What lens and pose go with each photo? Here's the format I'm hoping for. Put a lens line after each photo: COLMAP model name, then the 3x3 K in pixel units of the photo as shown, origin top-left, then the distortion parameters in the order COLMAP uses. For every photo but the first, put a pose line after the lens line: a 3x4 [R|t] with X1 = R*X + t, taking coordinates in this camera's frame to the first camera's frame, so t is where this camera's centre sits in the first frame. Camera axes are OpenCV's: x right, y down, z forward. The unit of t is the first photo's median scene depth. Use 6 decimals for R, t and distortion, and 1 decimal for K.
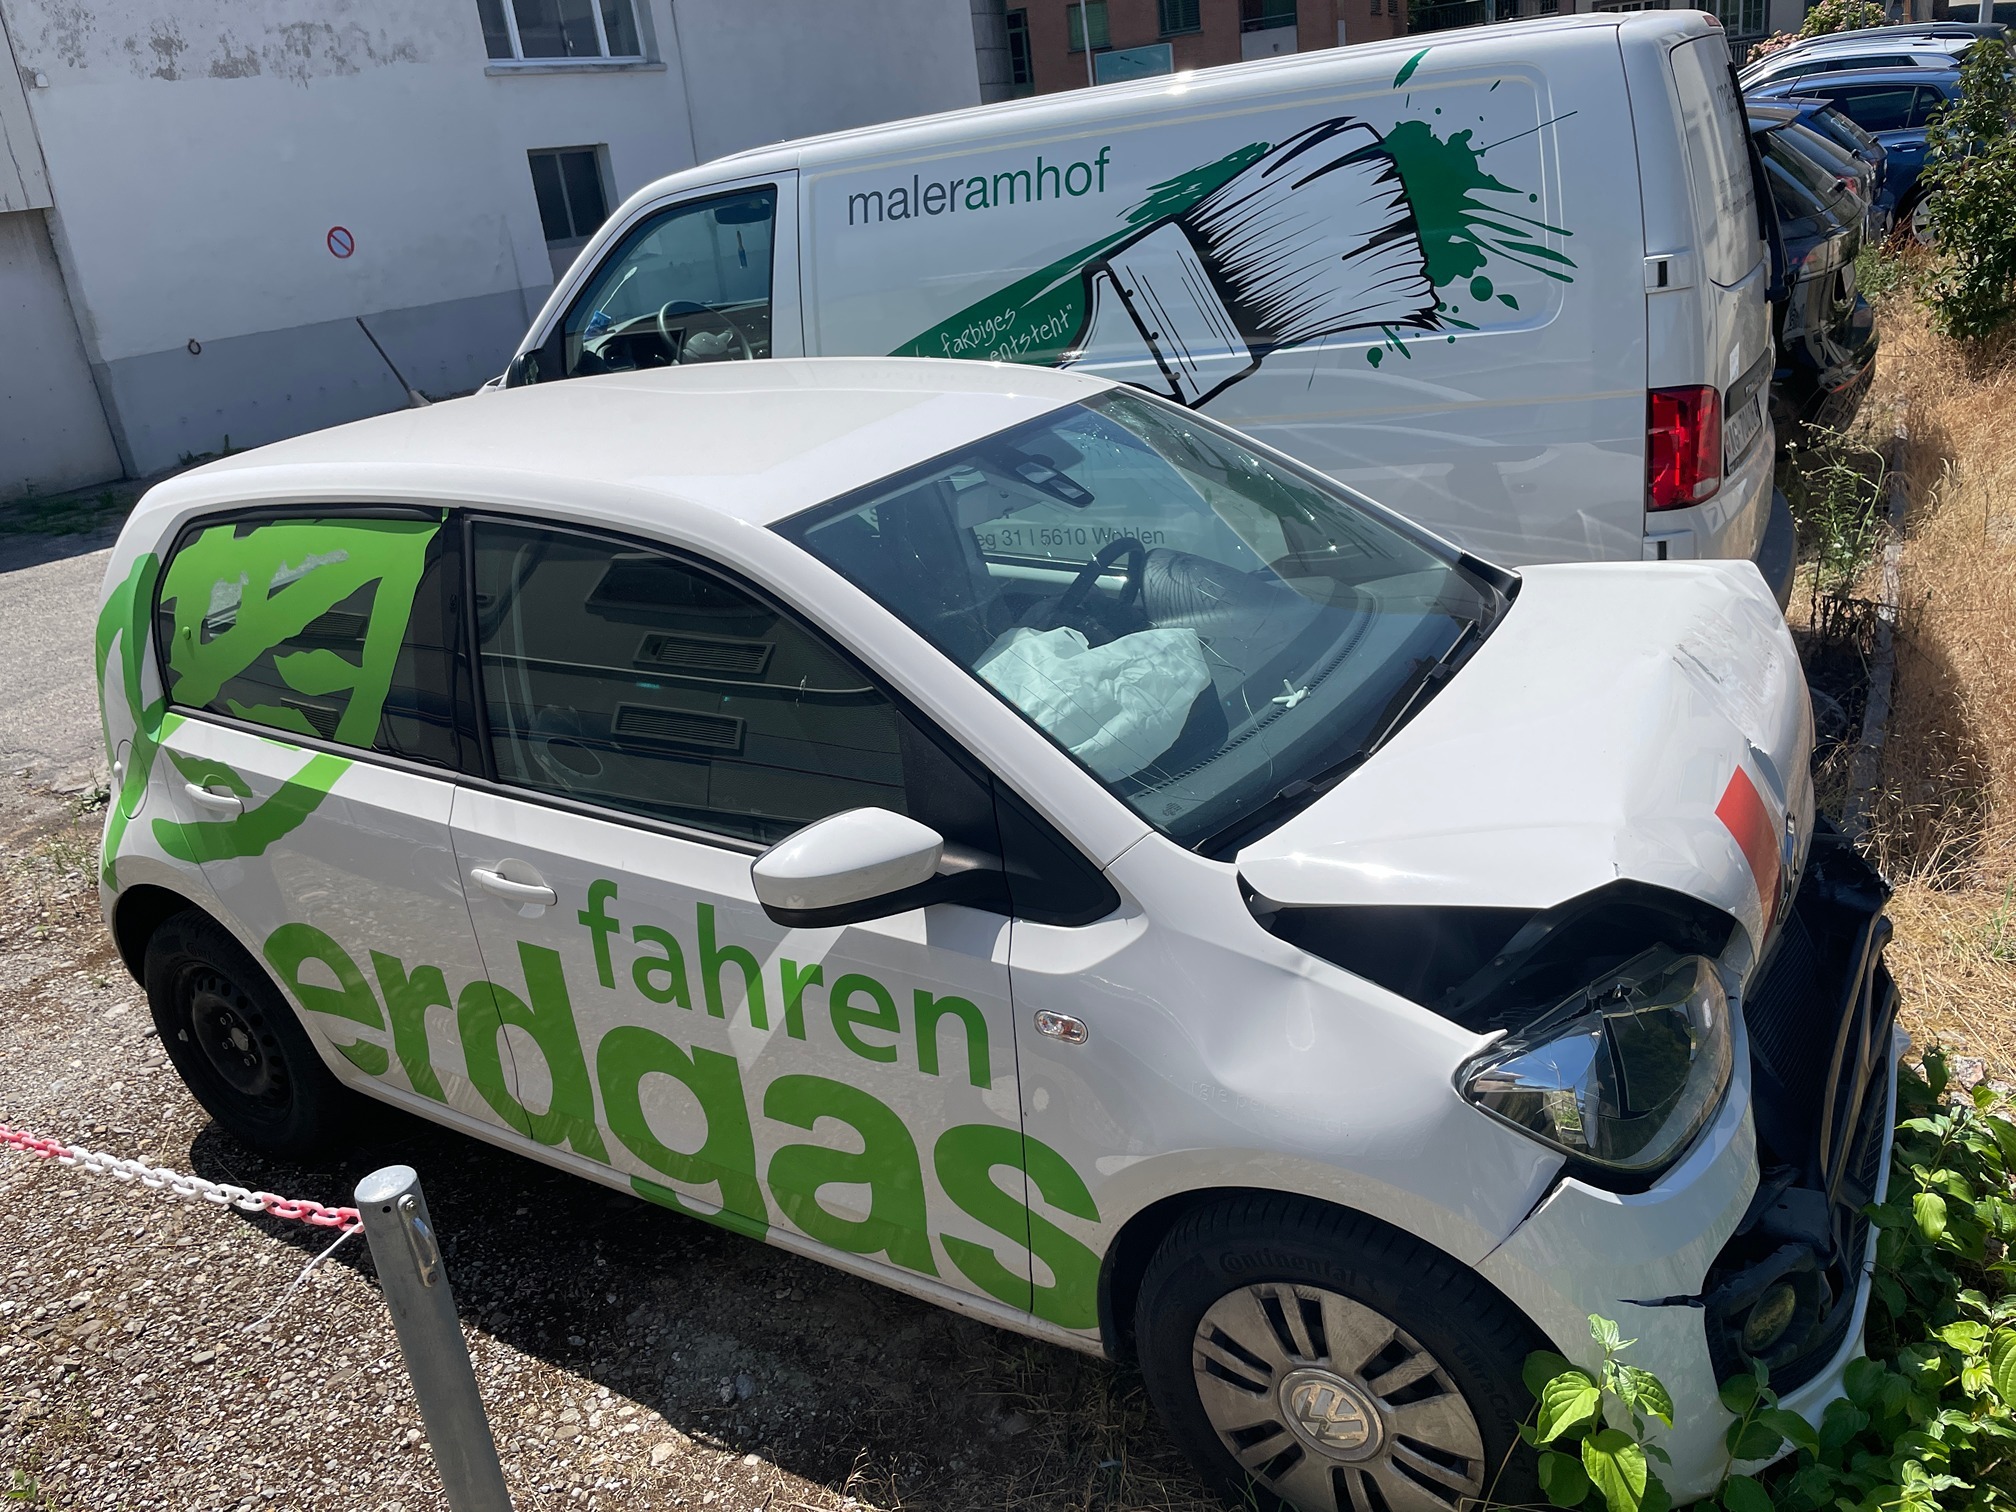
lens RADIAL K [[1492.3, 0, 1008.0], [0, 1492.3, 756.0], [0, 0, 1]] dist [0.056525, -0.104849]
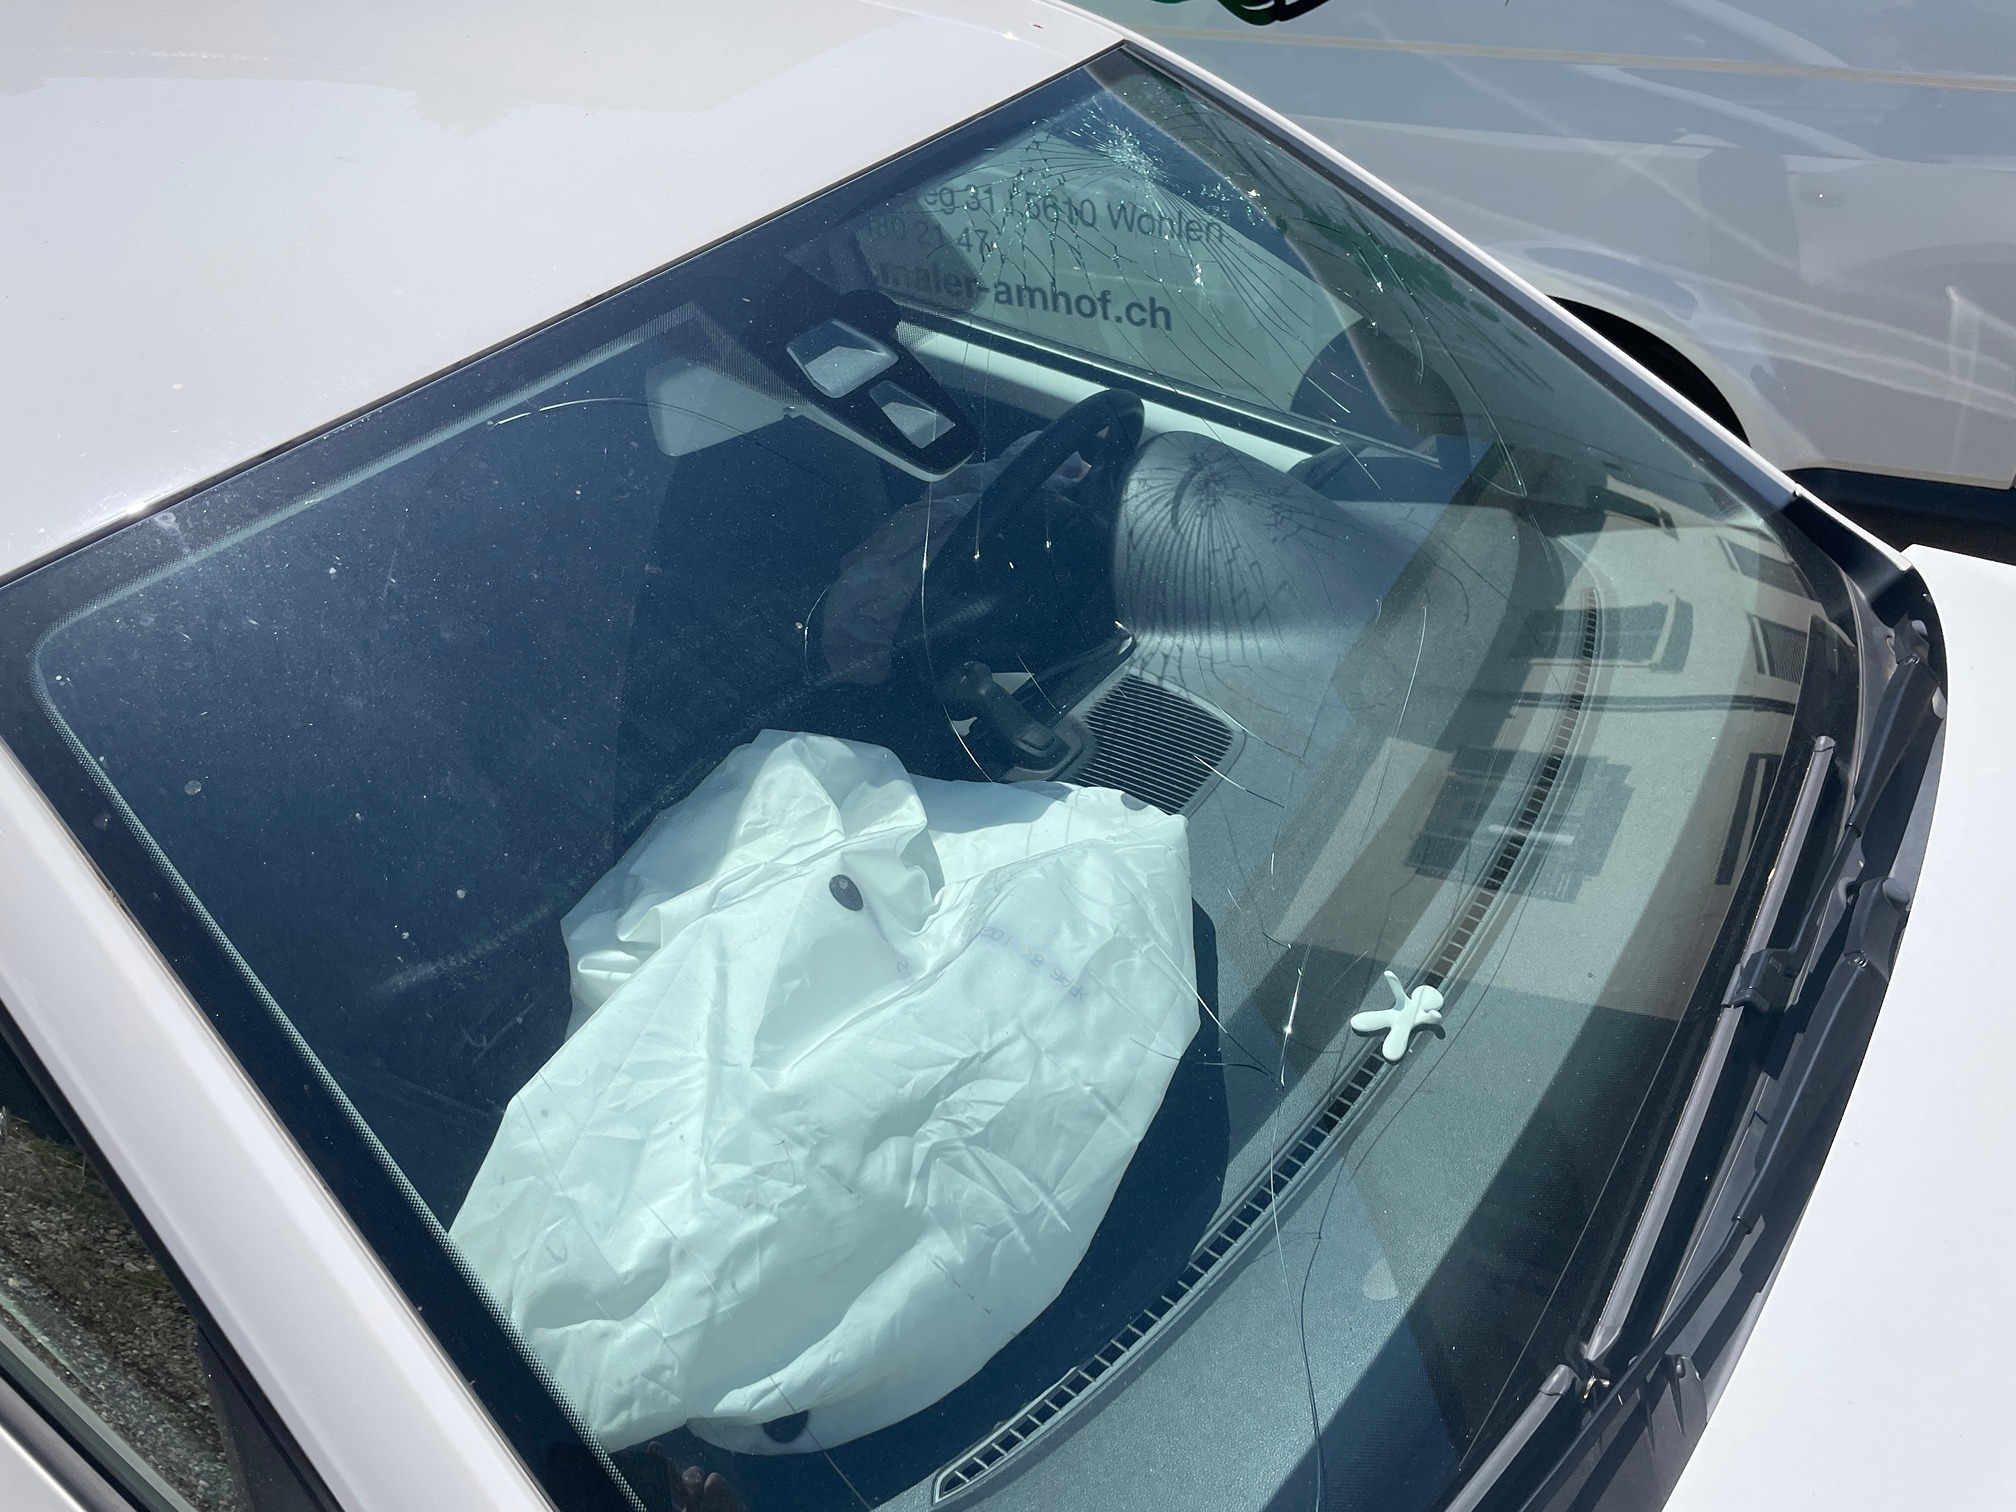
lens RADIAL K [[1492.3, 0, 1008.0], [0, 1492.3, 756.0], [0, 0, 1]] dist [0.056525, -0.104849]
pose [[0.996056, 0.087567, -0.014266, 0.087213], [-0.079034, 0.948817, 0.305776, -0.238923], [0.040312, -0.303443, 0.951996, 0.661384]]
